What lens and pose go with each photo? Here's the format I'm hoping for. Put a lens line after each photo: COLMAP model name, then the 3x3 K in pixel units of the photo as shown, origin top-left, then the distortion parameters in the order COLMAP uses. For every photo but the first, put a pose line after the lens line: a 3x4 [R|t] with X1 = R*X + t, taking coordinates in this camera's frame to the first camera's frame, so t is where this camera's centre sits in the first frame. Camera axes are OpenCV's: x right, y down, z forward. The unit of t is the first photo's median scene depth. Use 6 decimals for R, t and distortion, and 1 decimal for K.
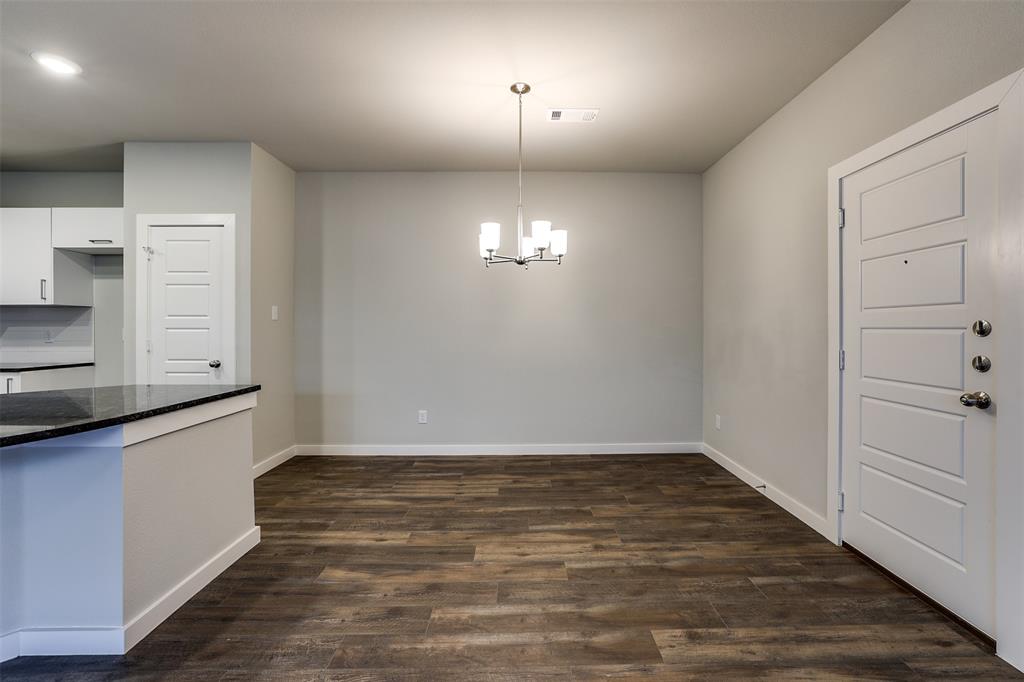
lens RADIAL K [[445.9, 0, 521.1], [0, 445.9, 327.8], [0, 0, 1]] dist [-0.001797, 0.000274]
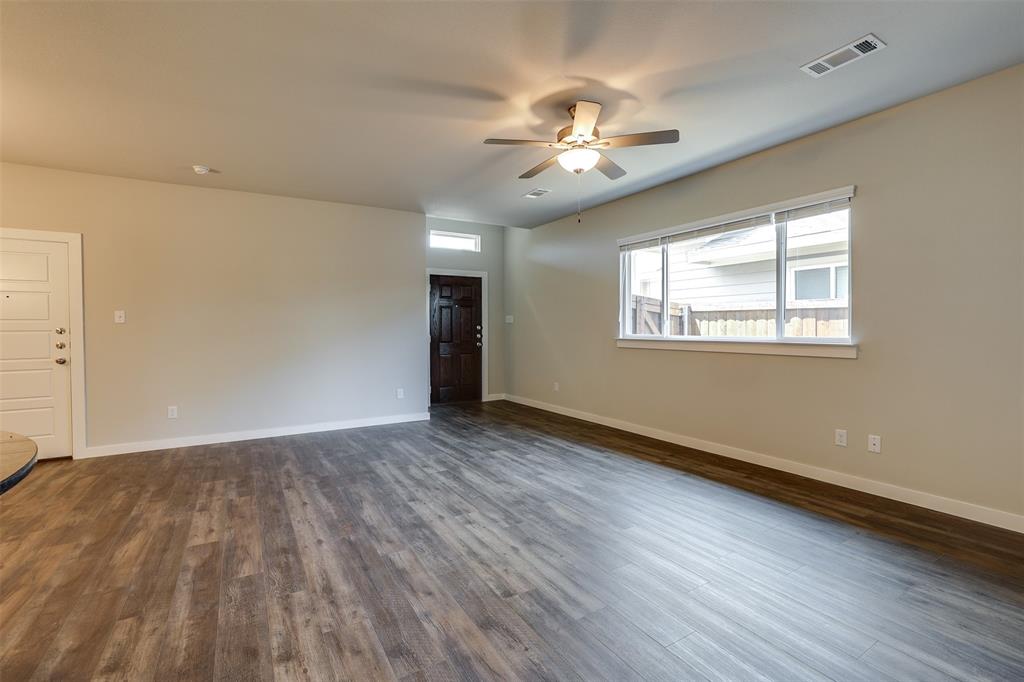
lens RADIAL K [[452.8, 0, 509.0], [0, 452.8, 335.3], [0, 0, 1]] dist [-0.013110, 0.000336]
pose [[-0.511537, -0.009551, 0.859208, -1.109460], [0.008407, 0.999835, 0.016119, 0.004660], [-0.859220, 0.015469, -0.511372, 0.057708]]
